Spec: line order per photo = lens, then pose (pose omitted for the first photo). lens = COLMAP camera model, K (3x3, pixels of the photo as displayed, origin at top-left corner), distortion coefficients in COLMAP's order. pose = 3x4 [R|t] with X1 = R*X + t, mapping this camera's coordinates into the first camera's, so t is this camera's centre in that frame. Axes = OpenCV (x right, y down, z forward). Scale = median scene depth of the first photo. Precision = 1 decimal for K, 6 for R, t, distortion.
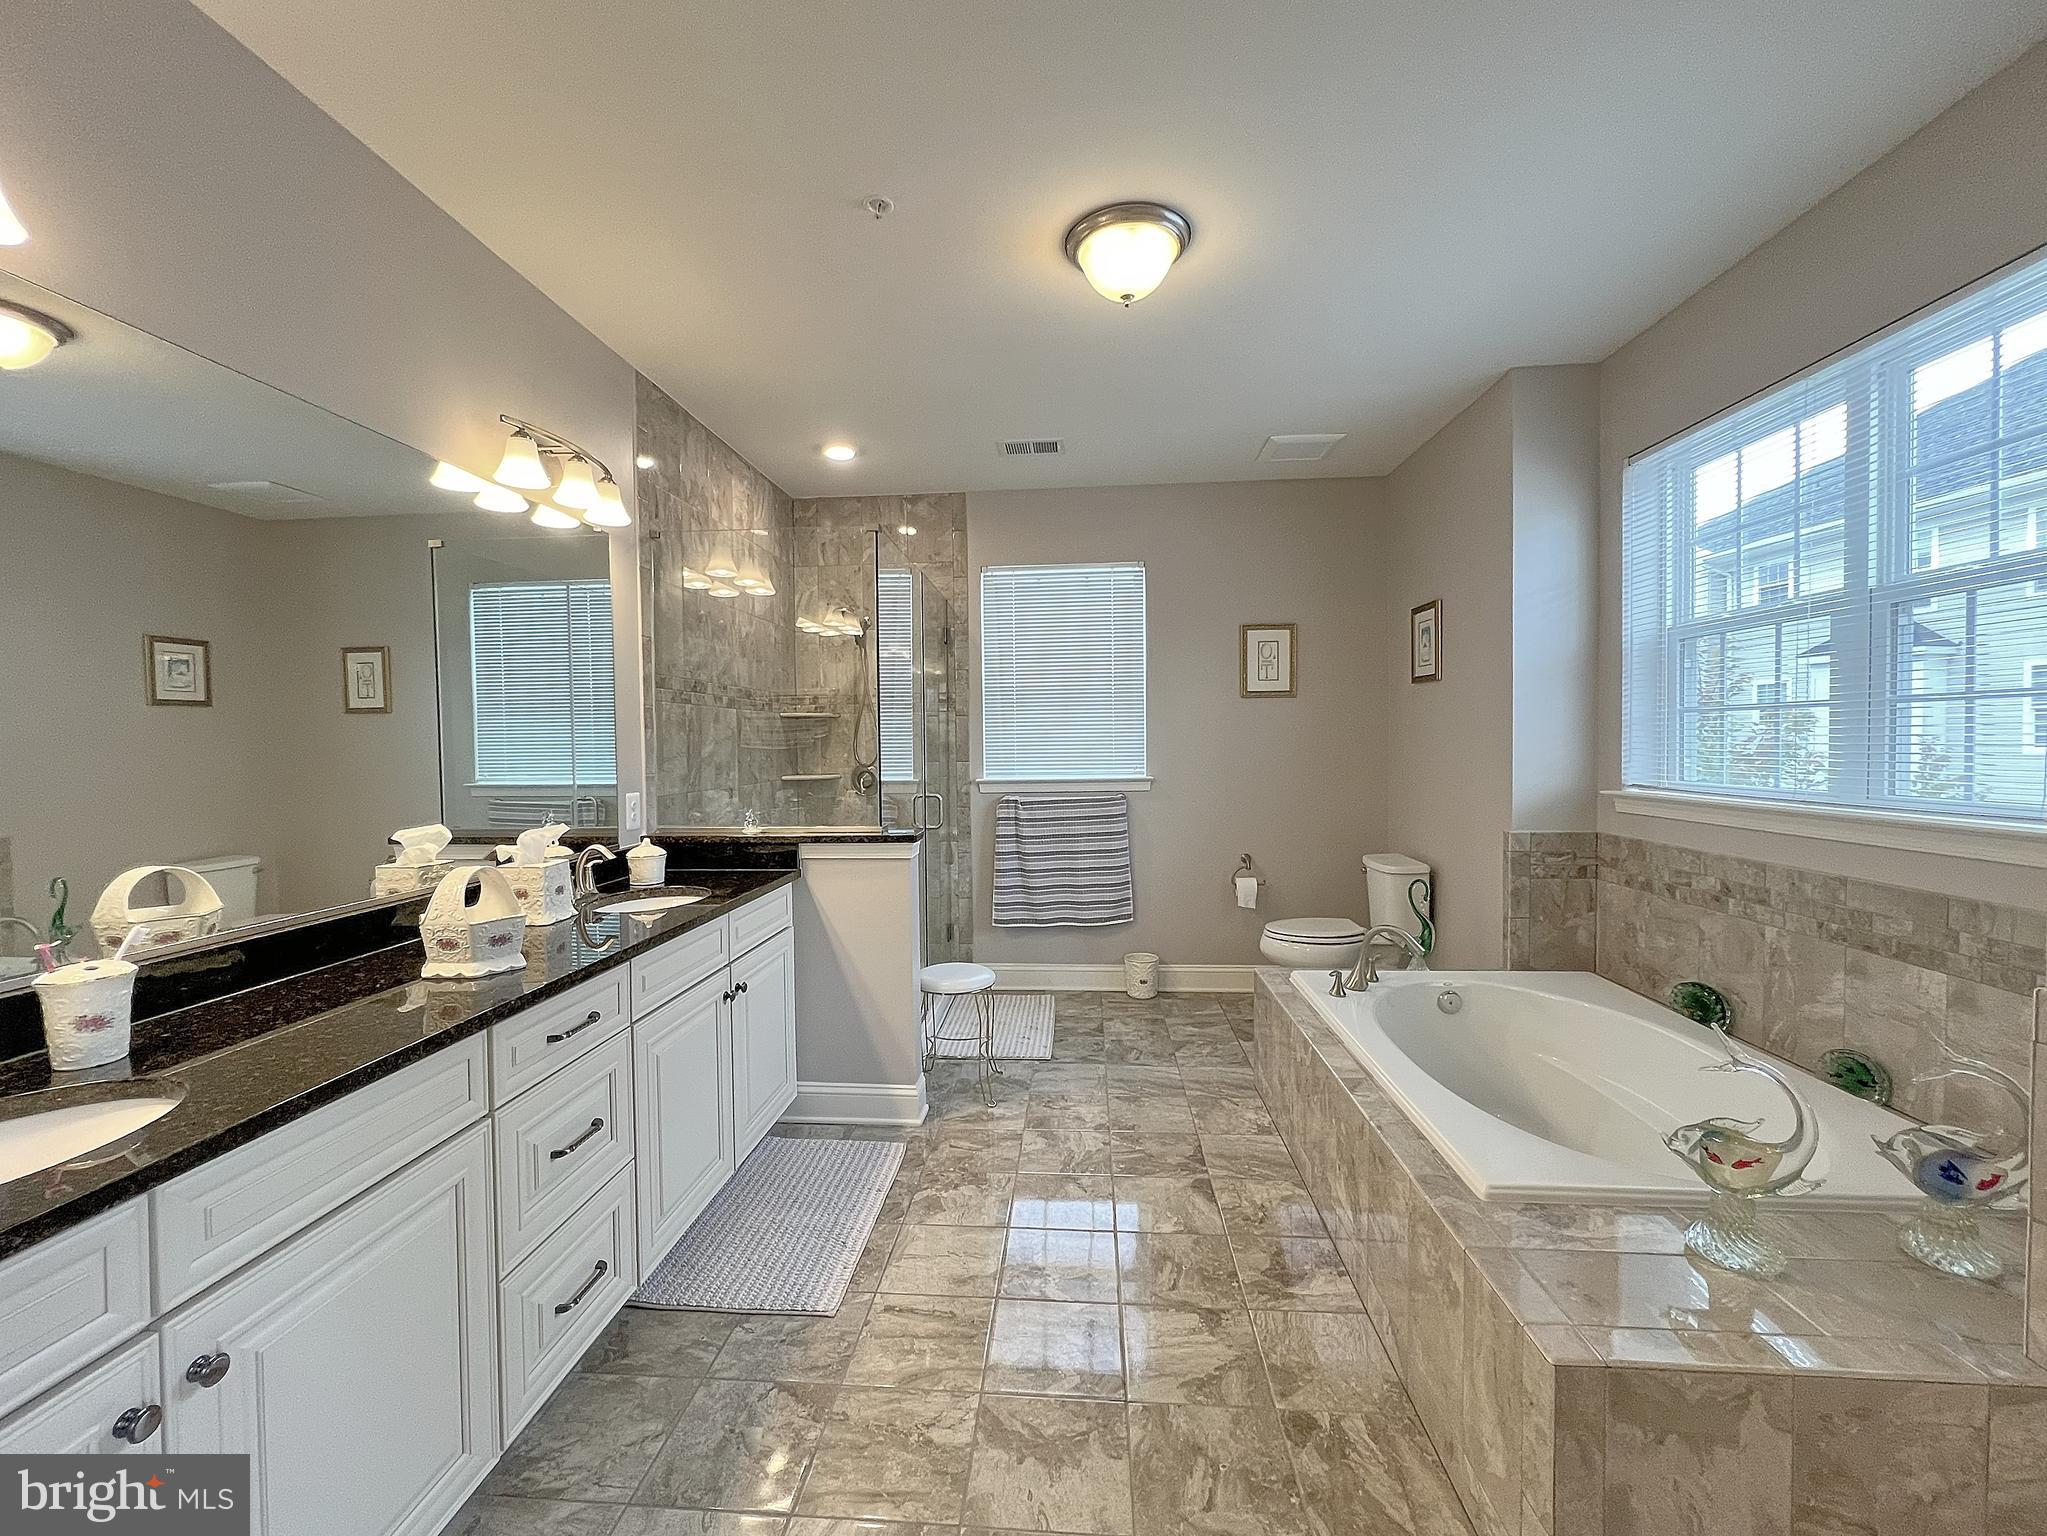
lens RADIAL K [[819.1, 0, 1027.9], [0, 819.1, 759.9], [0, 0, 1]] dist [0.002536, 0.000113]
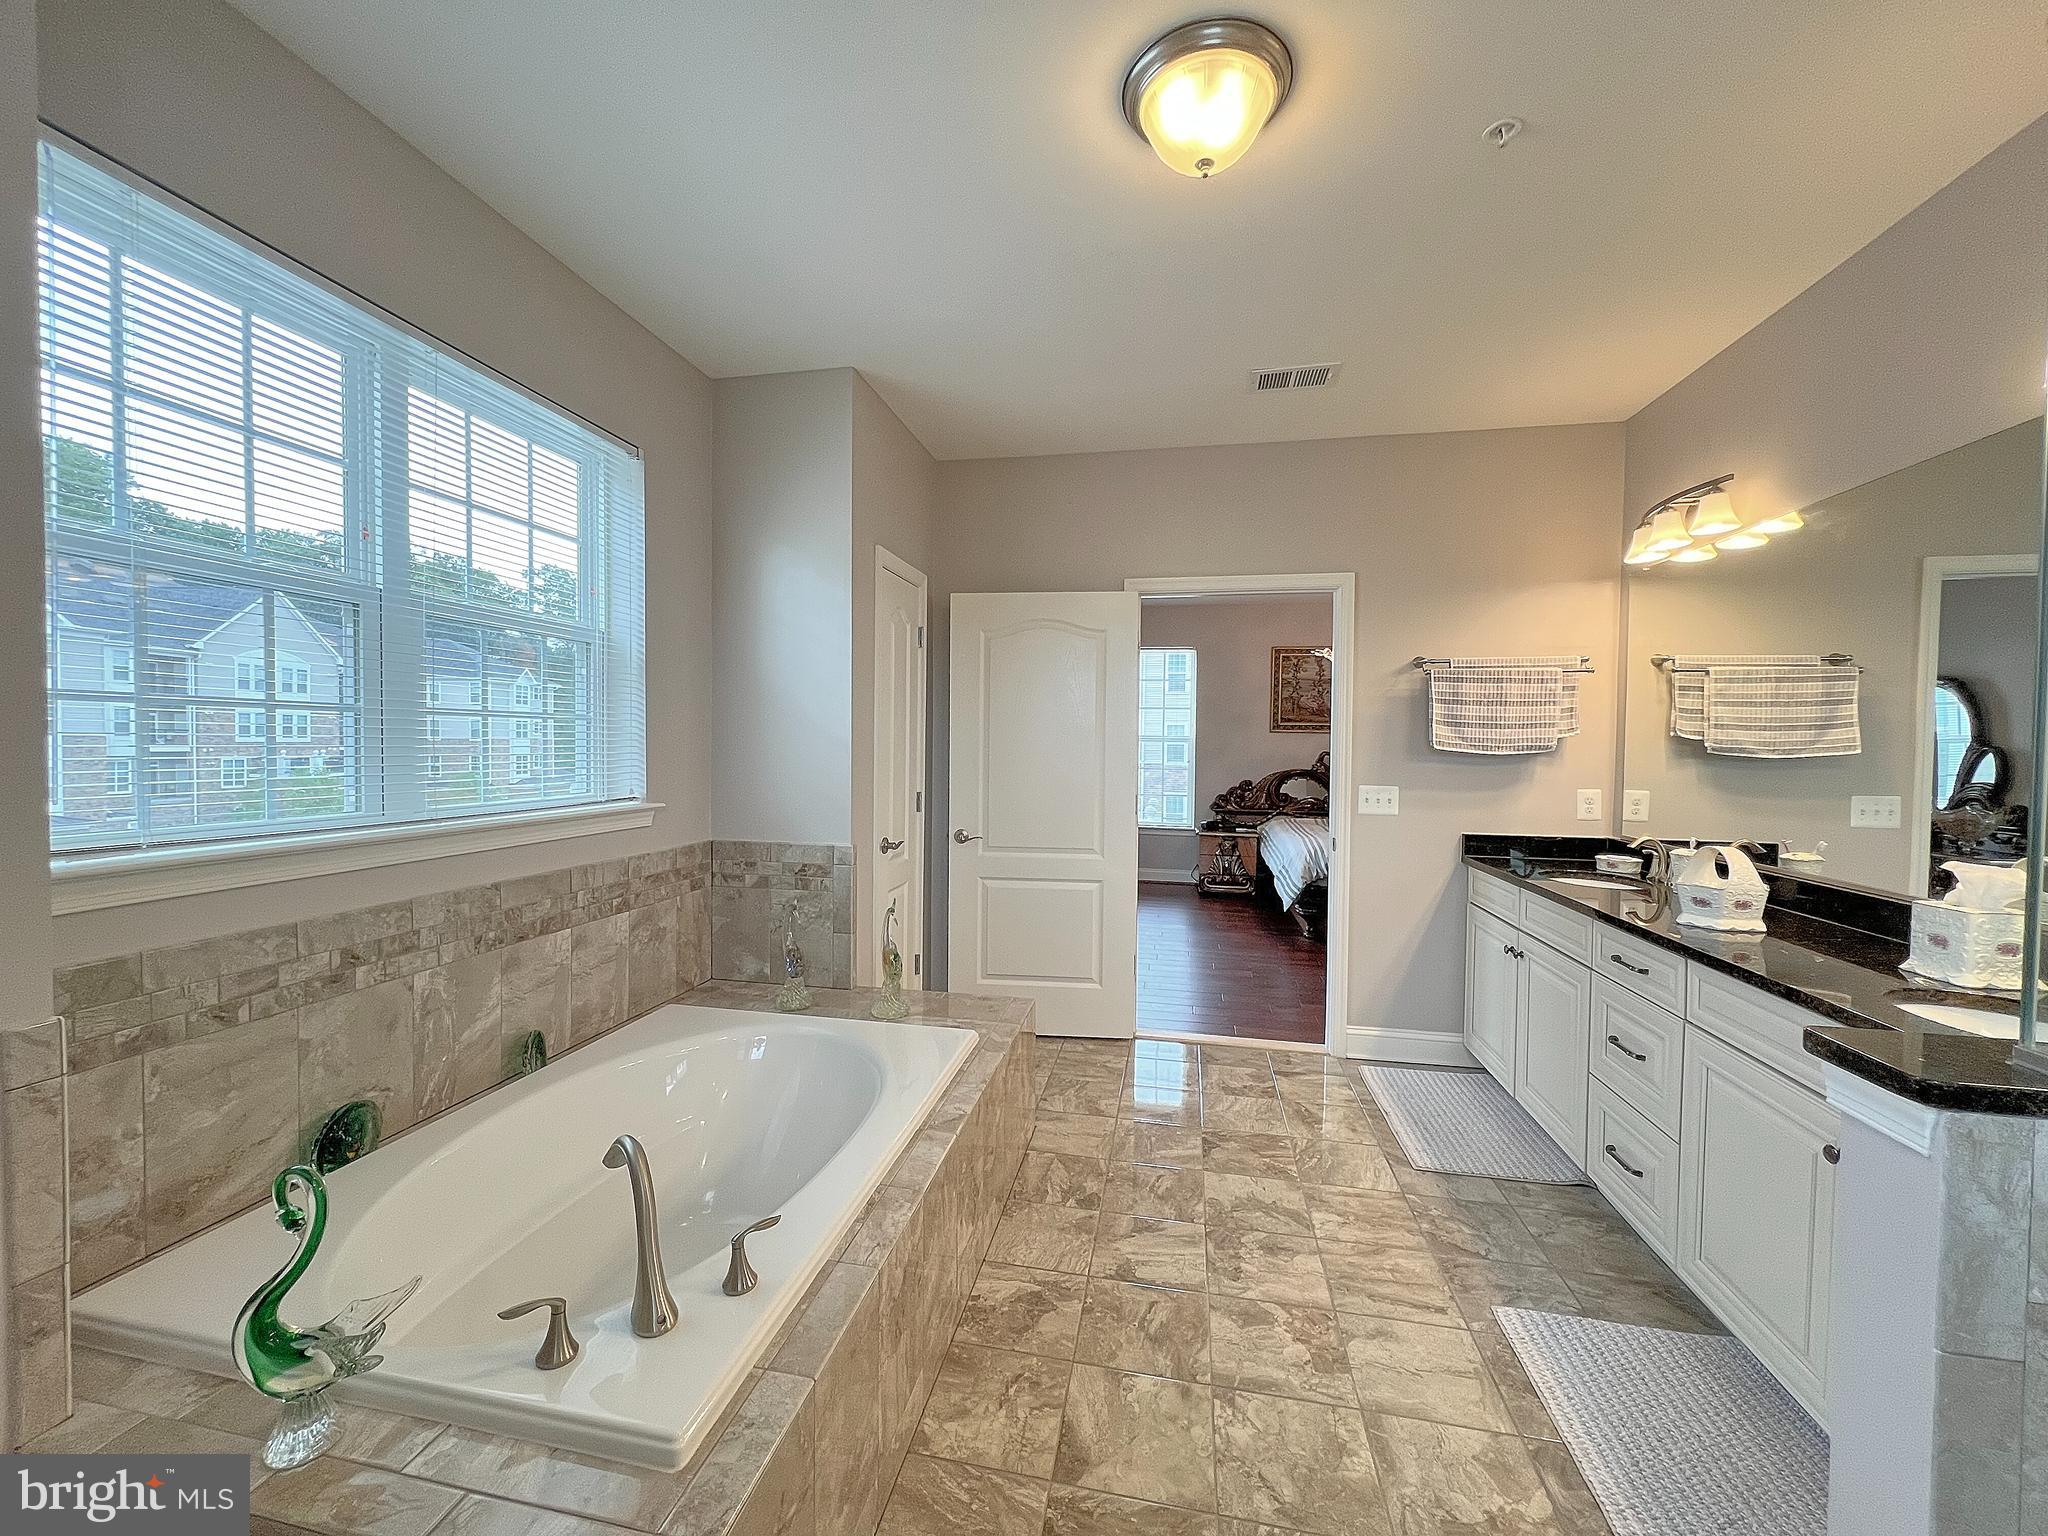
lens RADIAL K [[819.5, 0, 1020.5], [0, 819.5, 752.2], [0, 0, 1]] dist [0.002536, 0.000113]
pose [[-0.991924, 0.002201, 0.126818, 0.207787], [0.006098, 0.999521, 0.030343, -0.051169], [-0.126690, 0.030871, -0.991462, 1.970097]]
